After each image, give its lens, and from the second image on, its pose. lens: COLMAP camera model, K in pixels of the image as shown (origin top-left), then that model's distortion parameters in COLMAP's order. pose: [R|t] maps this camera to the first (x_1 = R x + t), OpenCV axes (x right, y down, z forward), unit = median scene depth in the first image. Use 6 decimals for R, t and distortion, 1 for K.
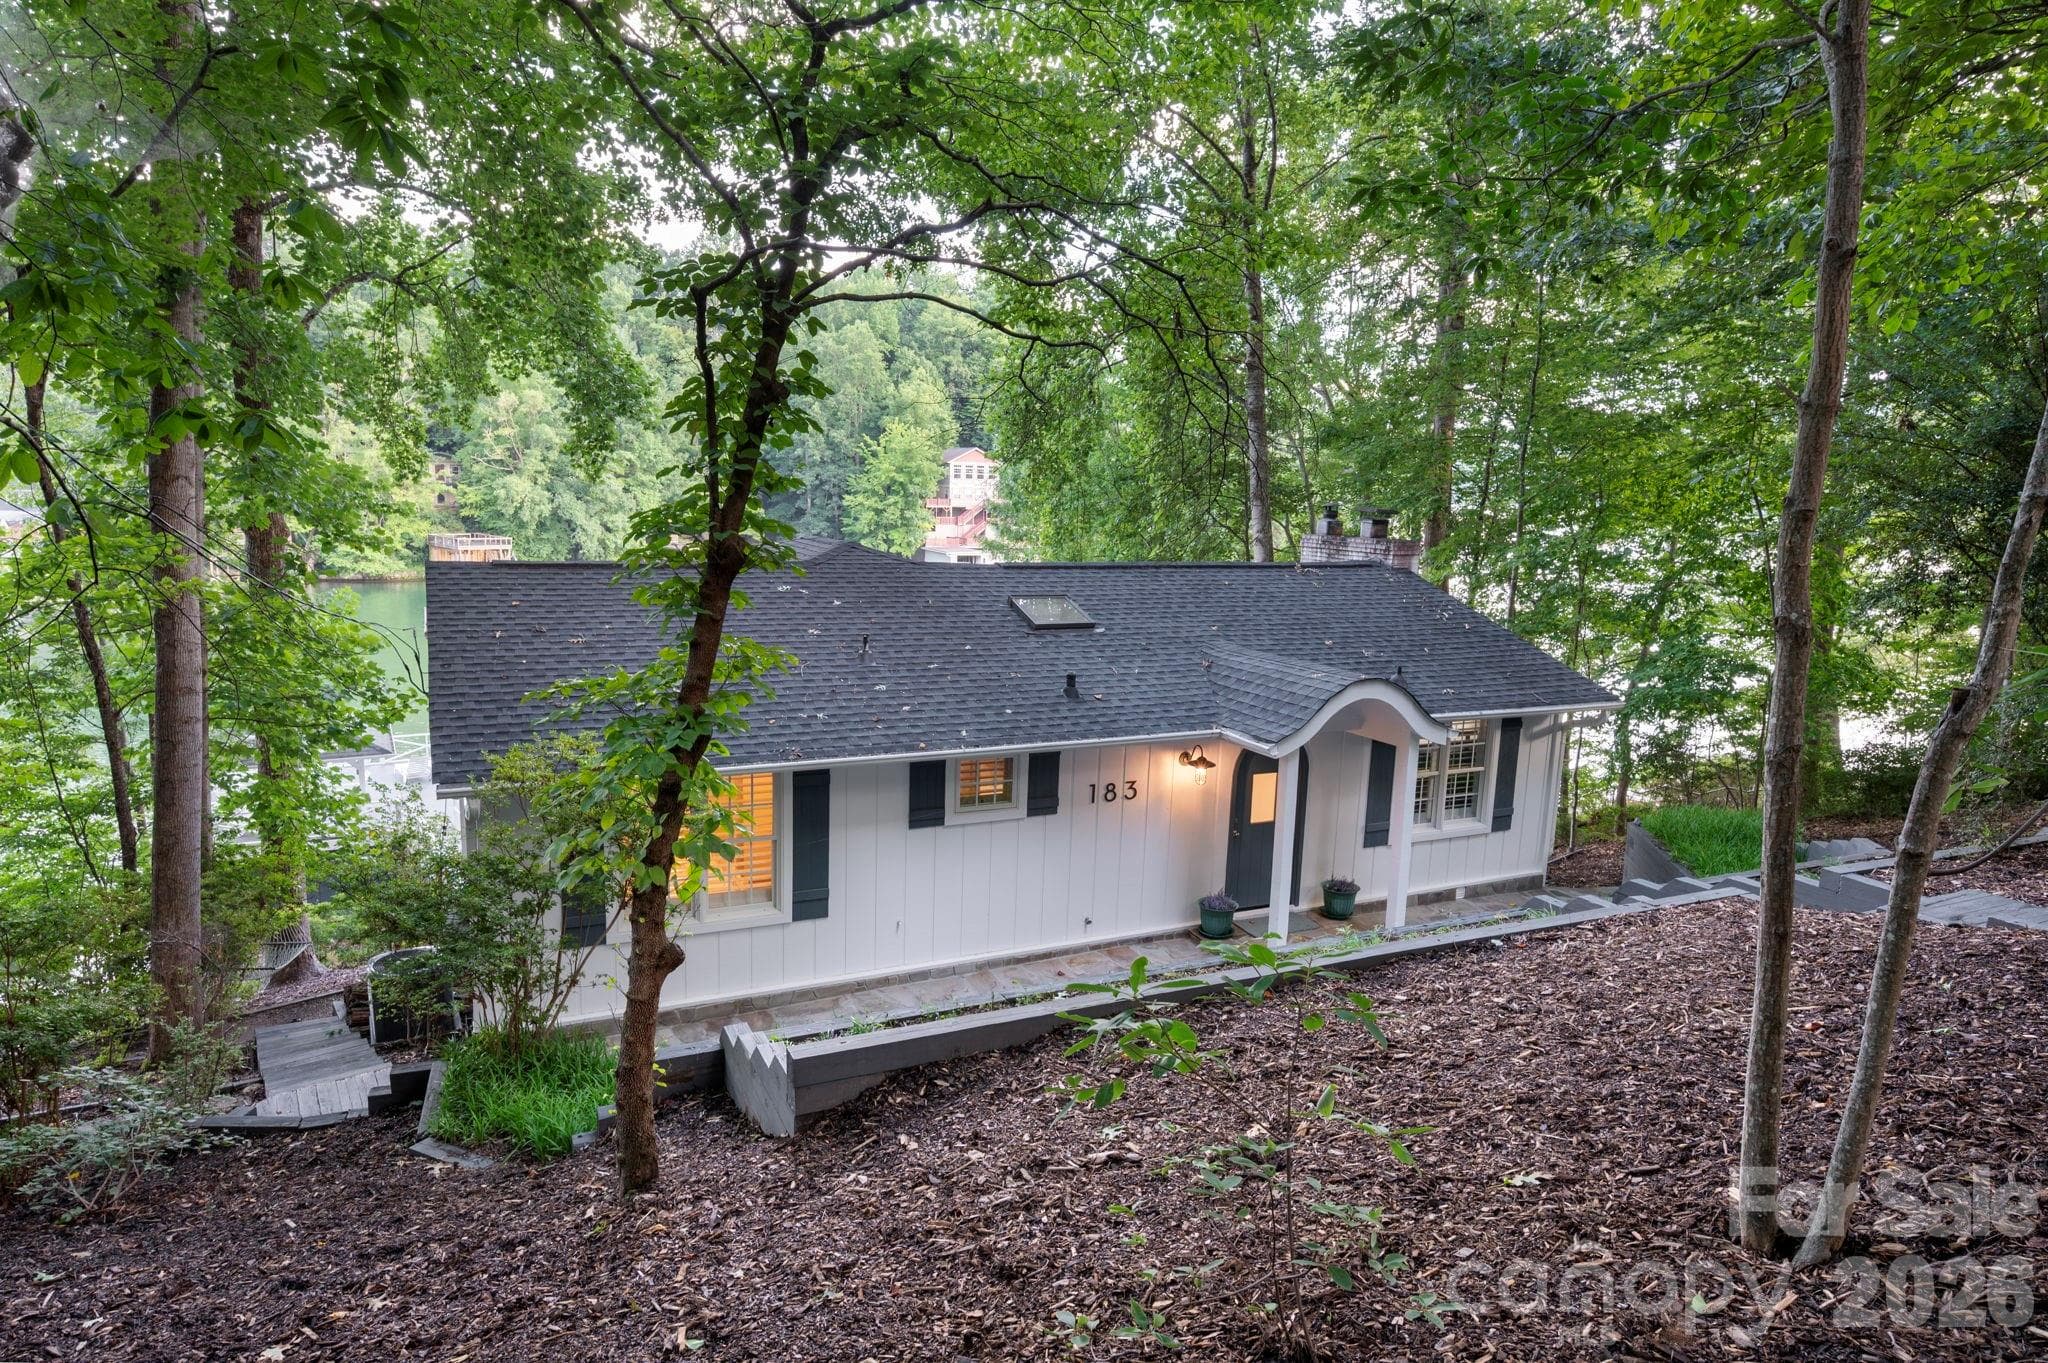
lens RADIAL K [[1235.0, 0, 1024.0], [0, 1235.0, 681.5], [0, 0, 1]] dist [0.000976, -0.000102]
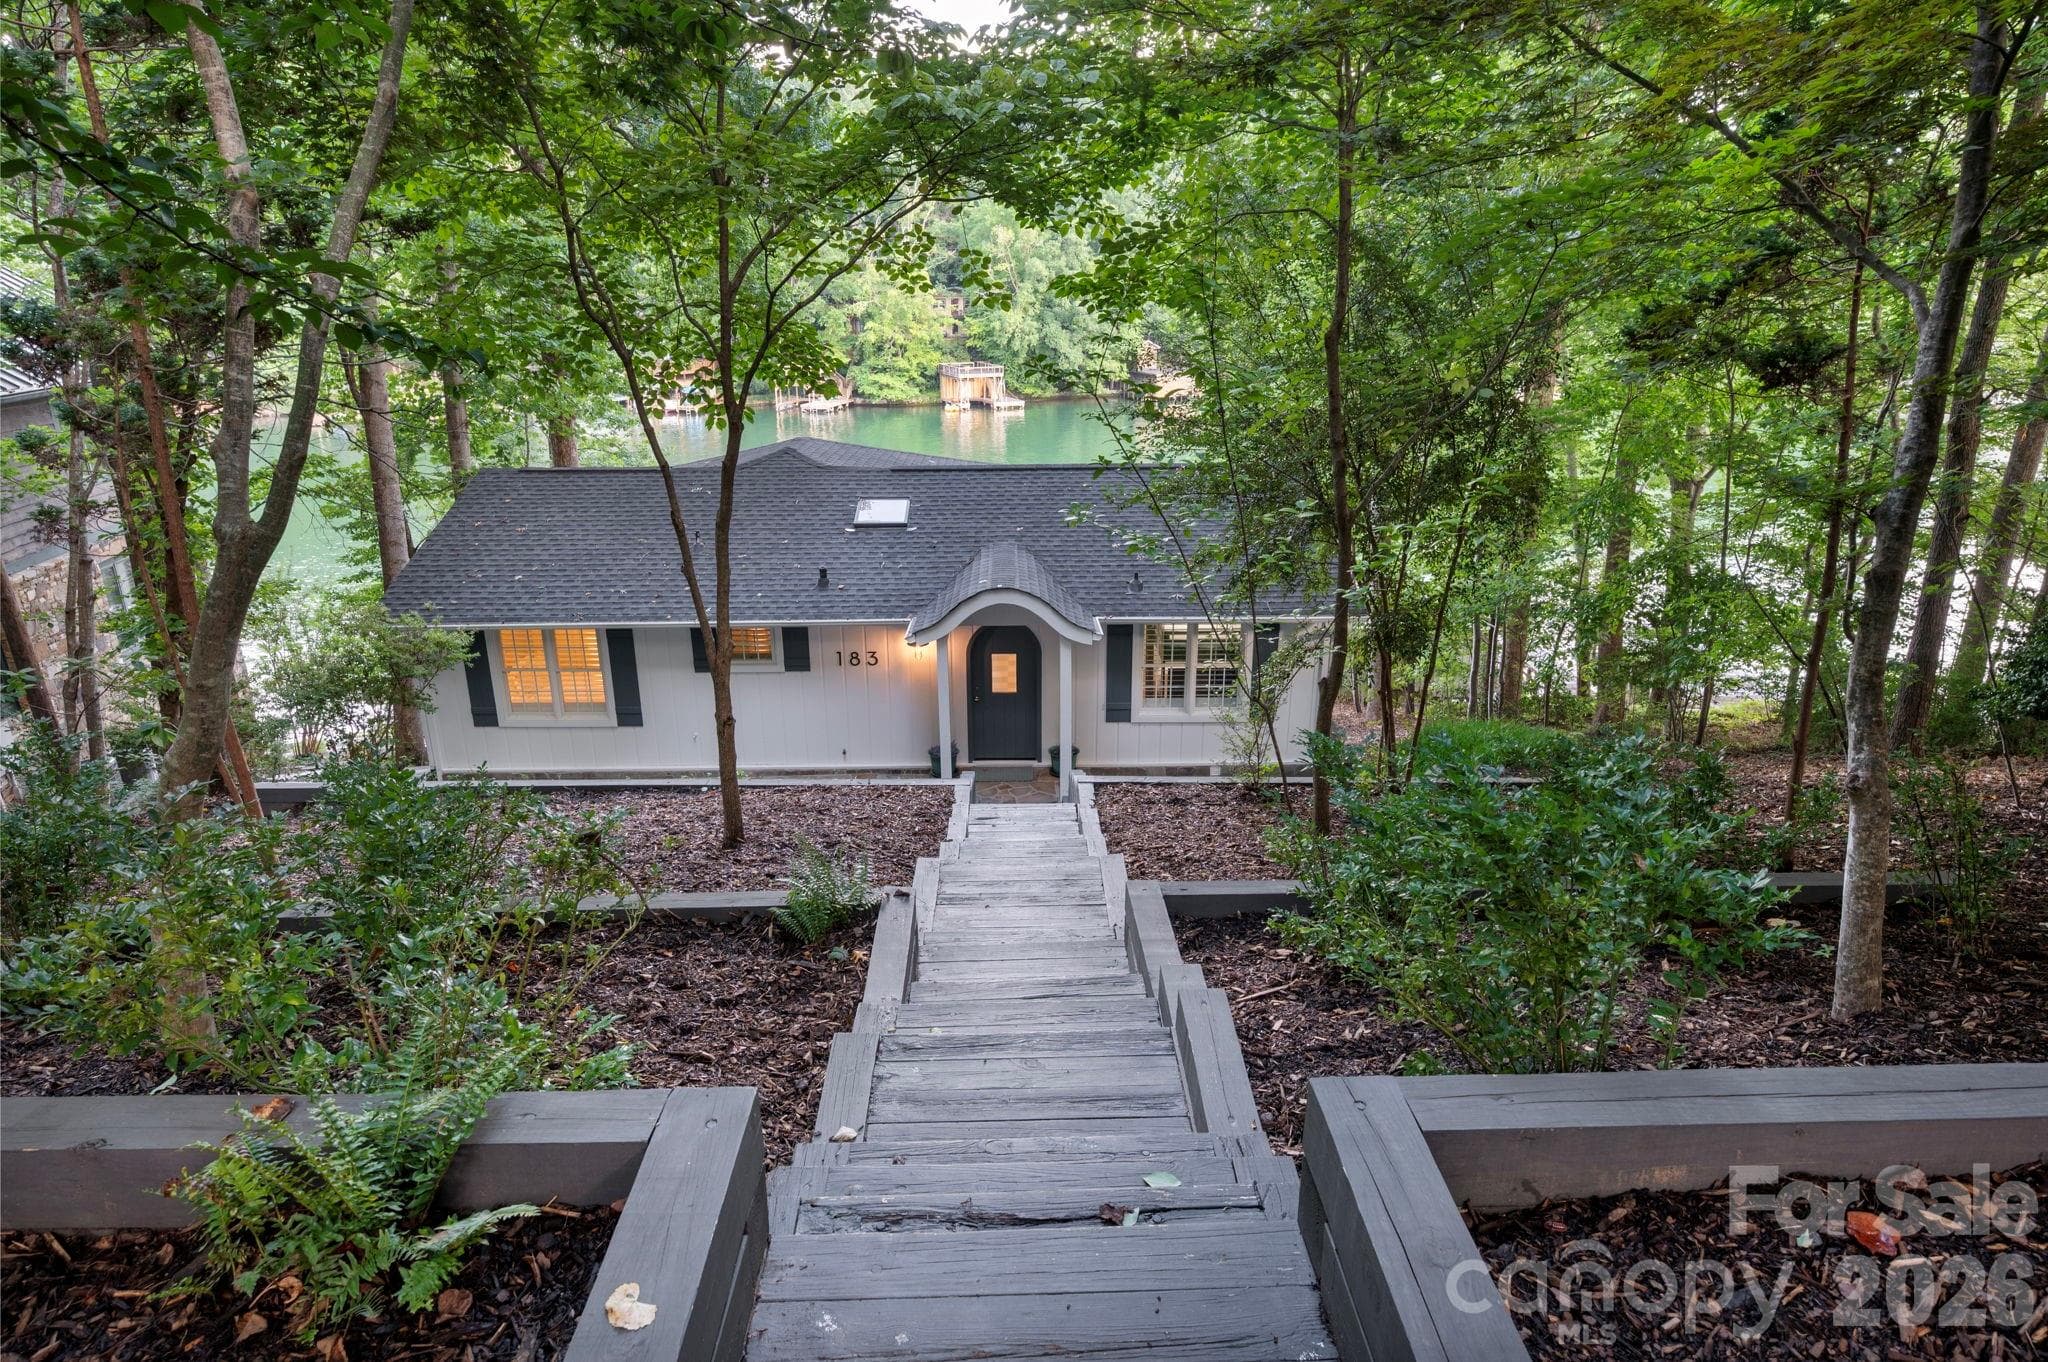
lens RADIAL K [[1198.9, 0, 1019.8], [0, 1198.9, 697.6], [0, 0, 1]] dist [0.000239, -0.000725]
pose [[0.907378, 0.102800, -0.407551, 0.650309], [-0.033874, 0.984361, 0.172876, -0.085272], [0.418949, -0.143058, 0.896670, -0.080469]]
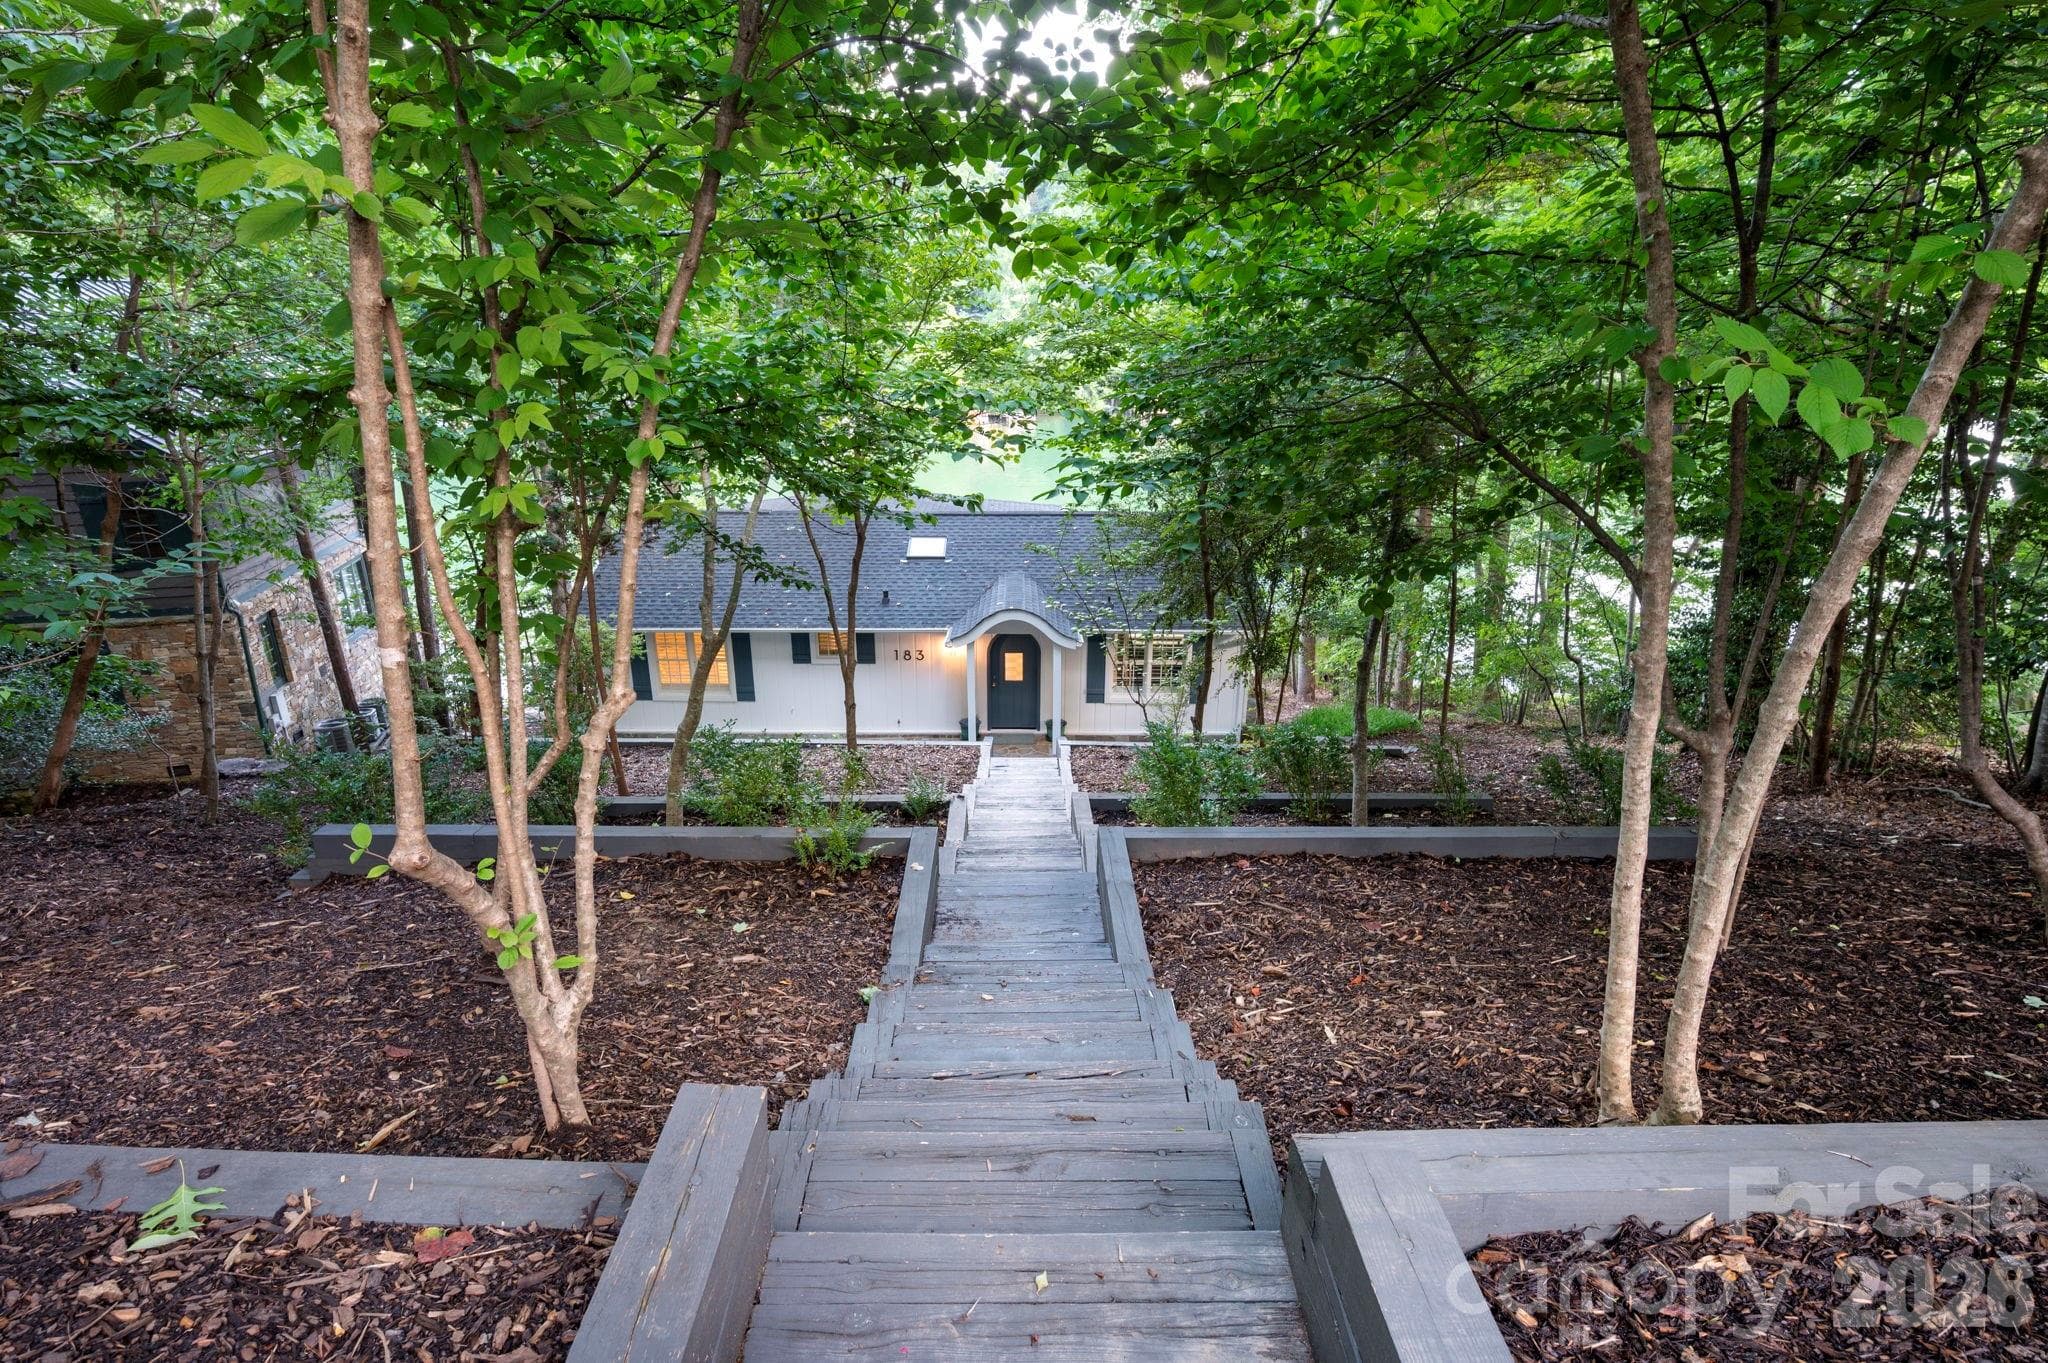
lens RADIAL K [[1198.9, 0, 1019.8], [0, 1198.9, 698.1], [0, 0, 1]] dist [0.000239, -0.000725]
pose [[0.901966, 0.125965, -0.413025, 0.837000], [-0.044236, 0.978428, 0.201798, -0.189894], [0.429535, -0.163745, 0.888081, -0.473127]]
